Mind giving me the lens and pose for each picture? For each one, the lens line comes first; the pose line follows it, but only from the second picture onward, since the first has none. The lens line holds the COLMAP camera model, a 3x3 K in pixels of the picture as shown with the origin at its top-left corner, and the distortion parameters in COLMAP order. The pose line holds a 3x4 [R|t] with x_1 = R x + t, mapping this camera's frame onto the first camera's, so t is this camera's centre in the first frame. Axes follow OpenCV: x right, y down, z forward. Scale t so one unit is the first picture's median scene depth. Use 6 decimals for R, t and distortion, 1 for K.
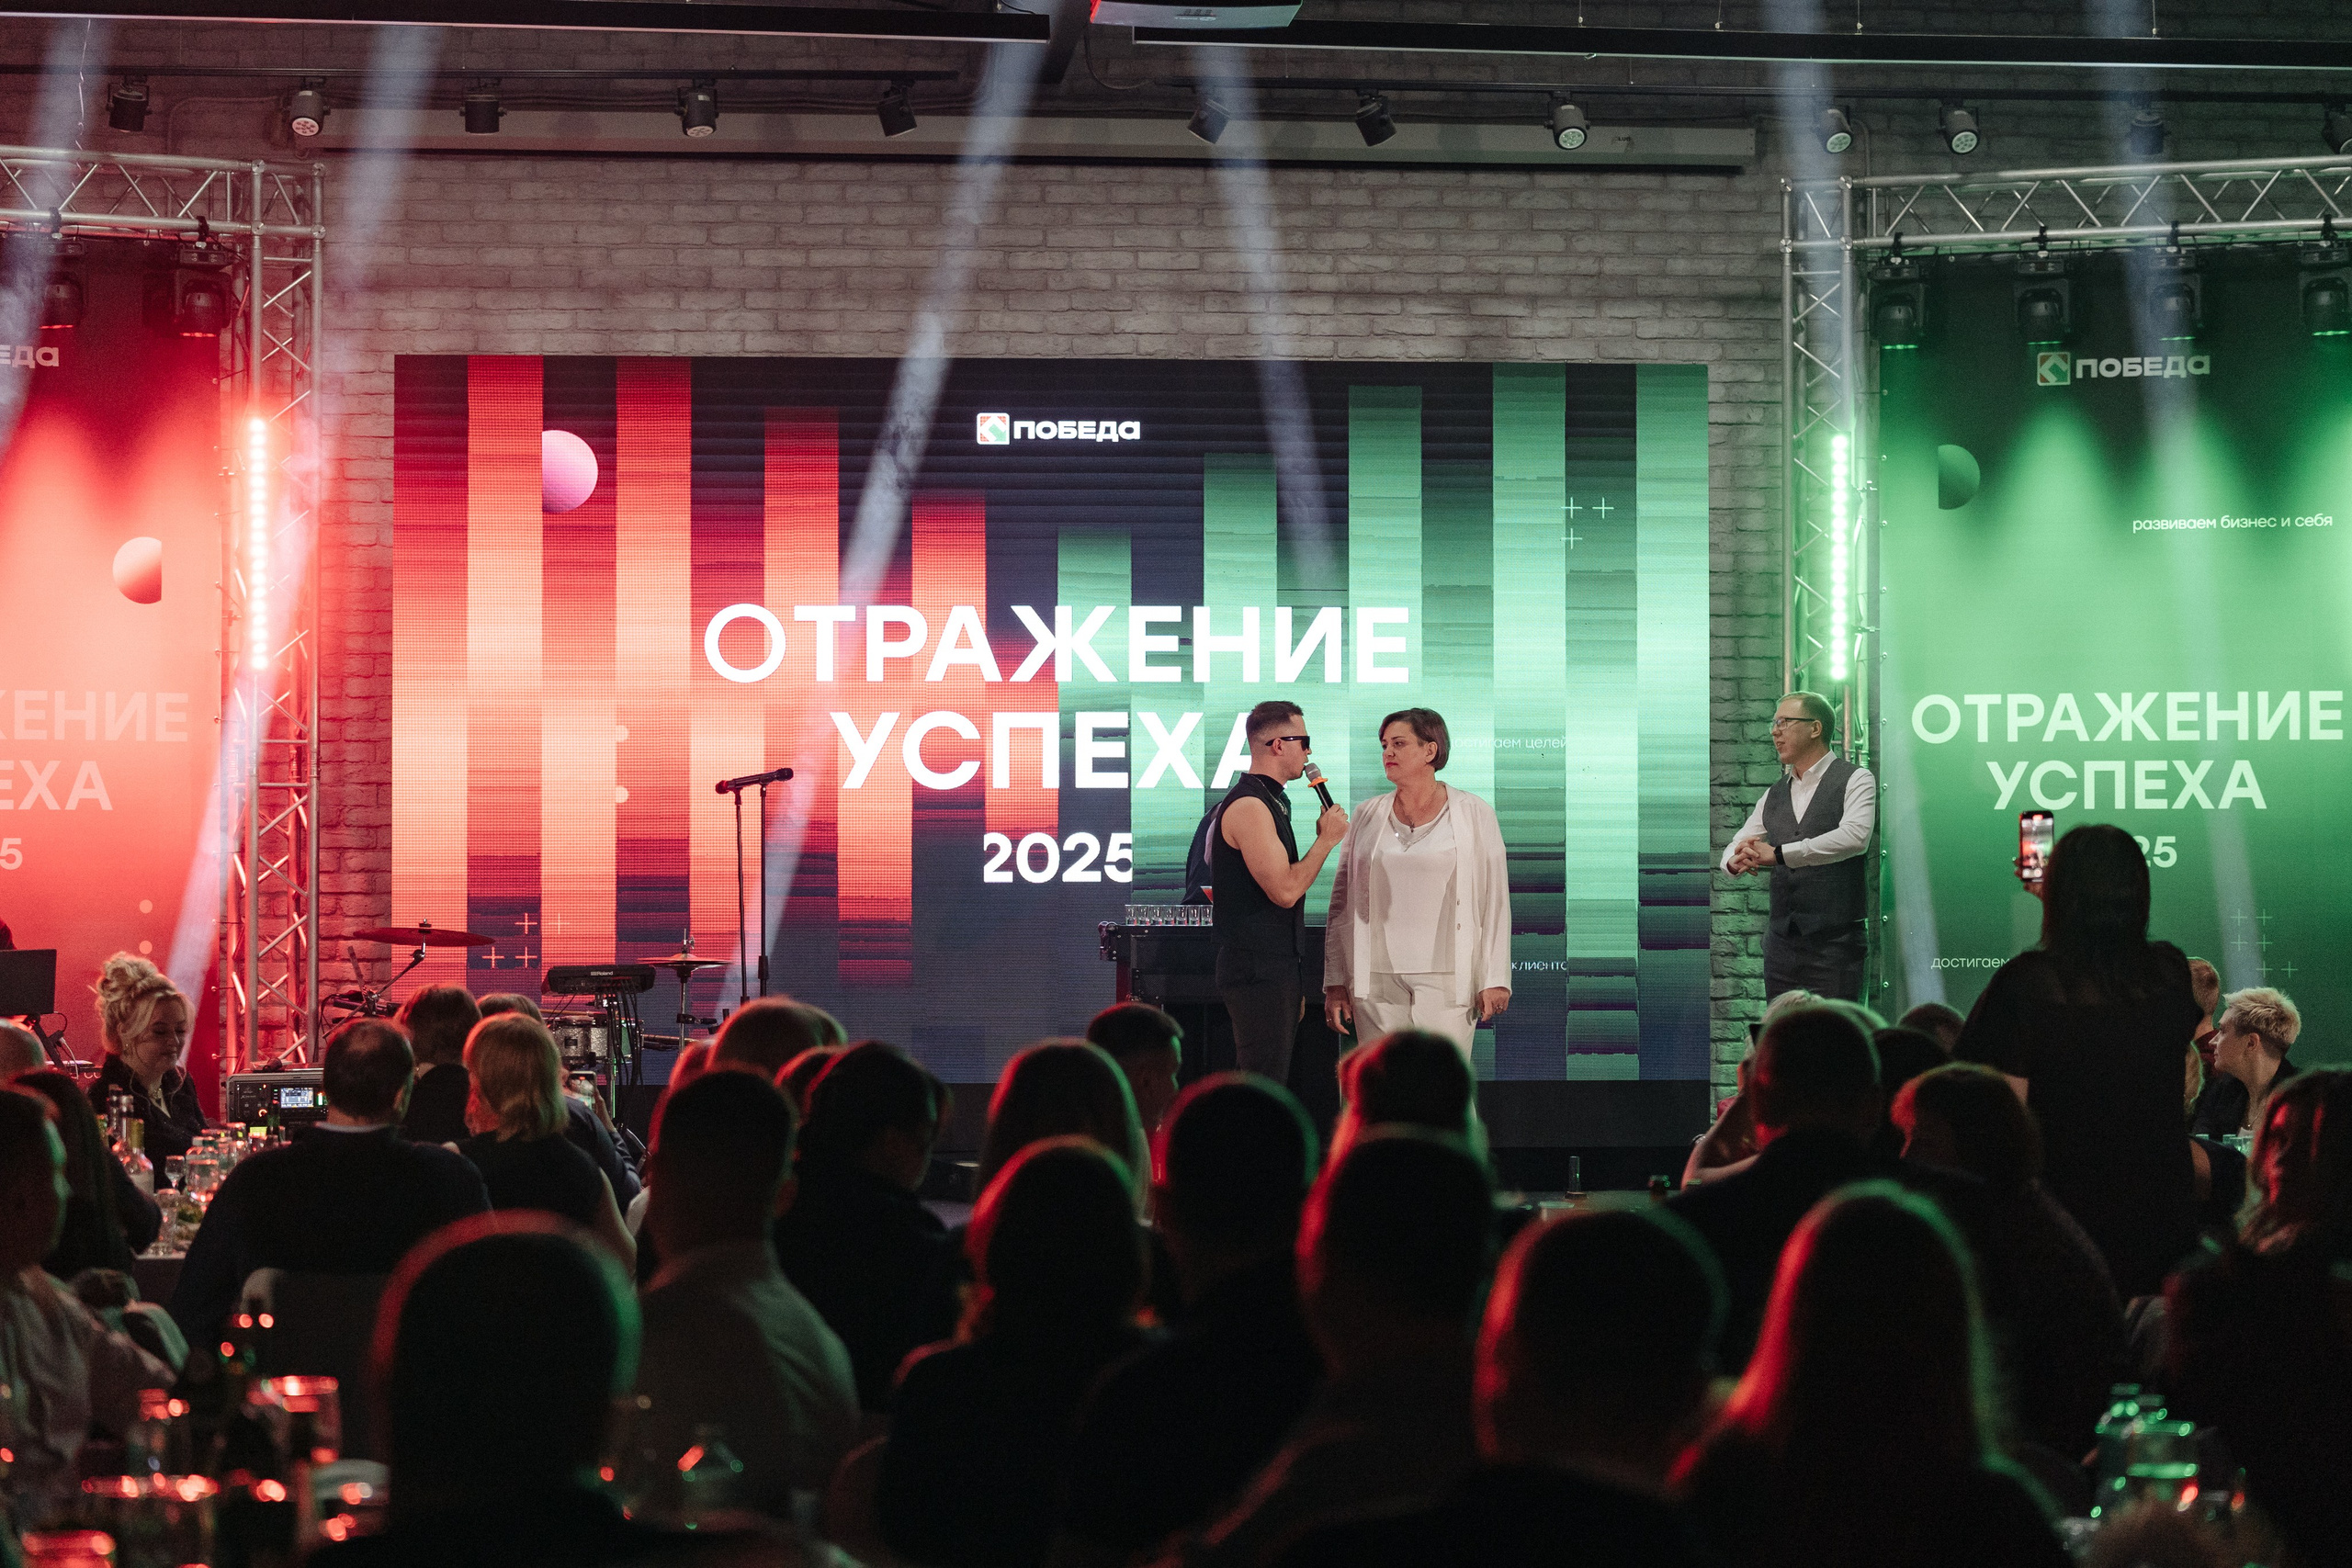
lens RADIAL K [[4902.9, 0, 1213.7], [0, 4902.9, 793.6], [0, 0, 1]] dist [-0.021326, -0.135798]
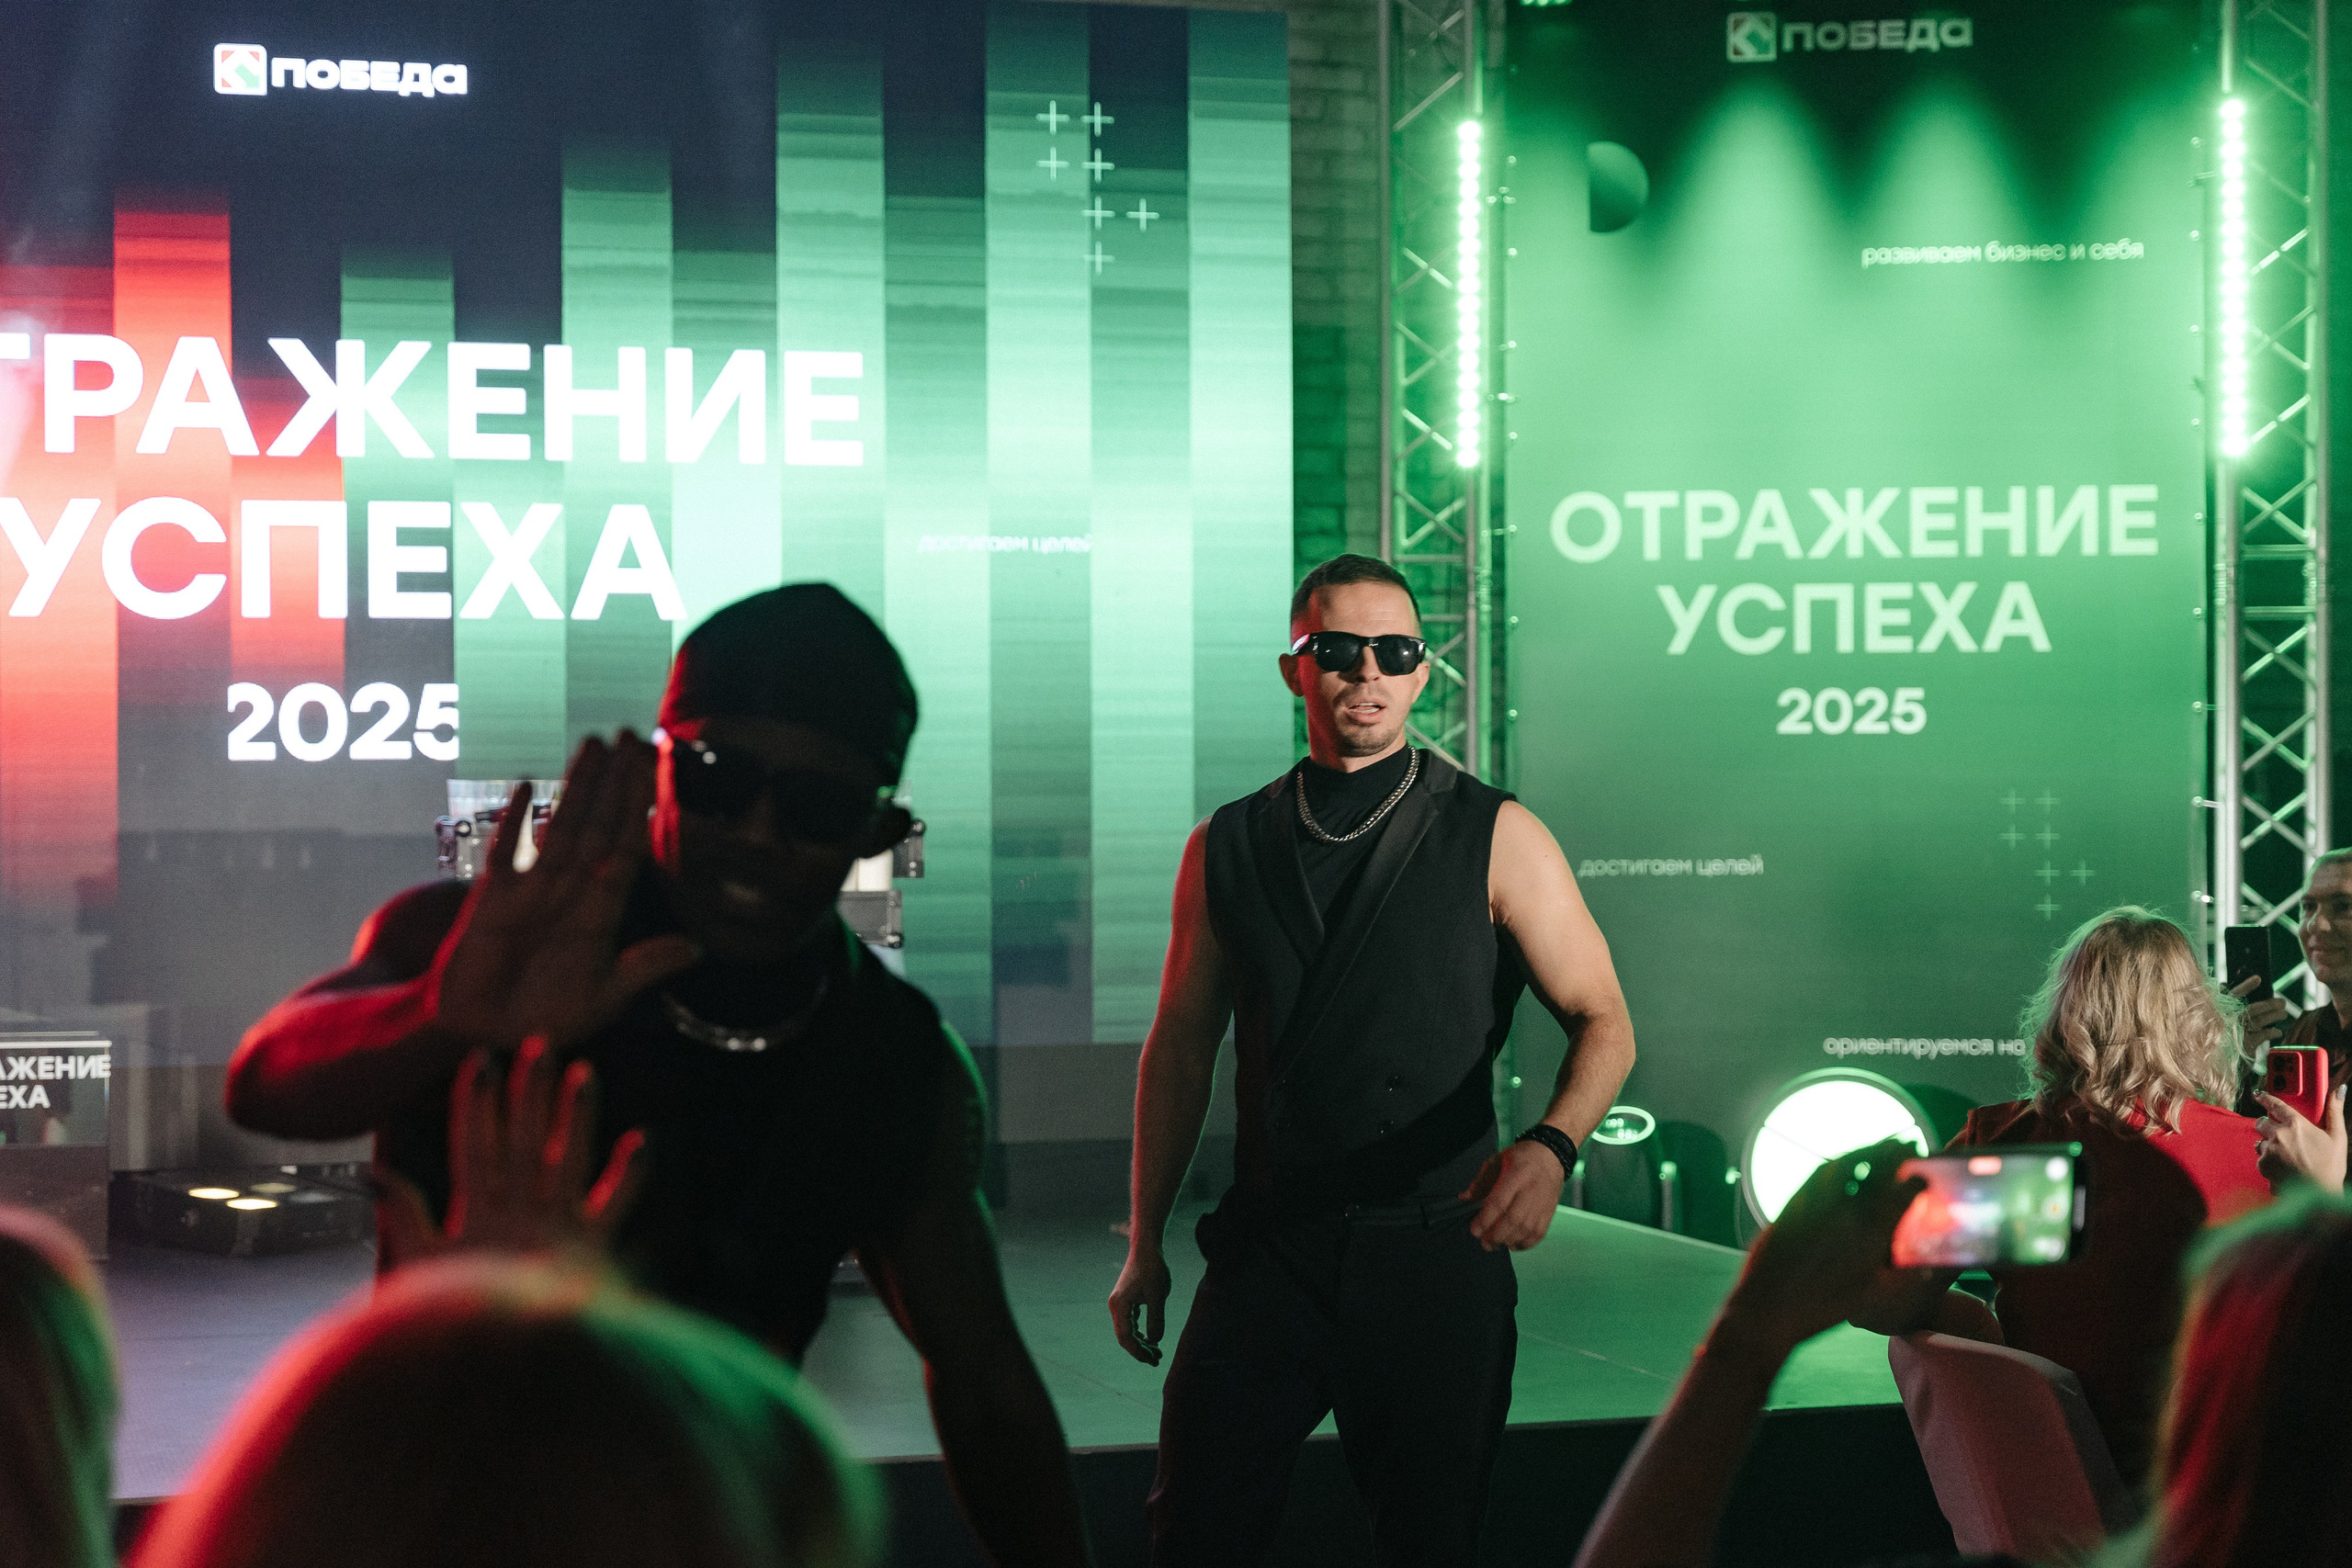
lens RADIAL K [[4222.5, 0, 1176.0], [0, 4222.5, 784.0], [0, 0, 1]] dist [-0.033420, 0.074212]
pose [[0.979905, -0.005807, 0.199379, -0.035181], [0.002603, 0.999863, 0.016327, 0.012368], [-0.199447, -0.015480, 0.979786, 0.418745]]
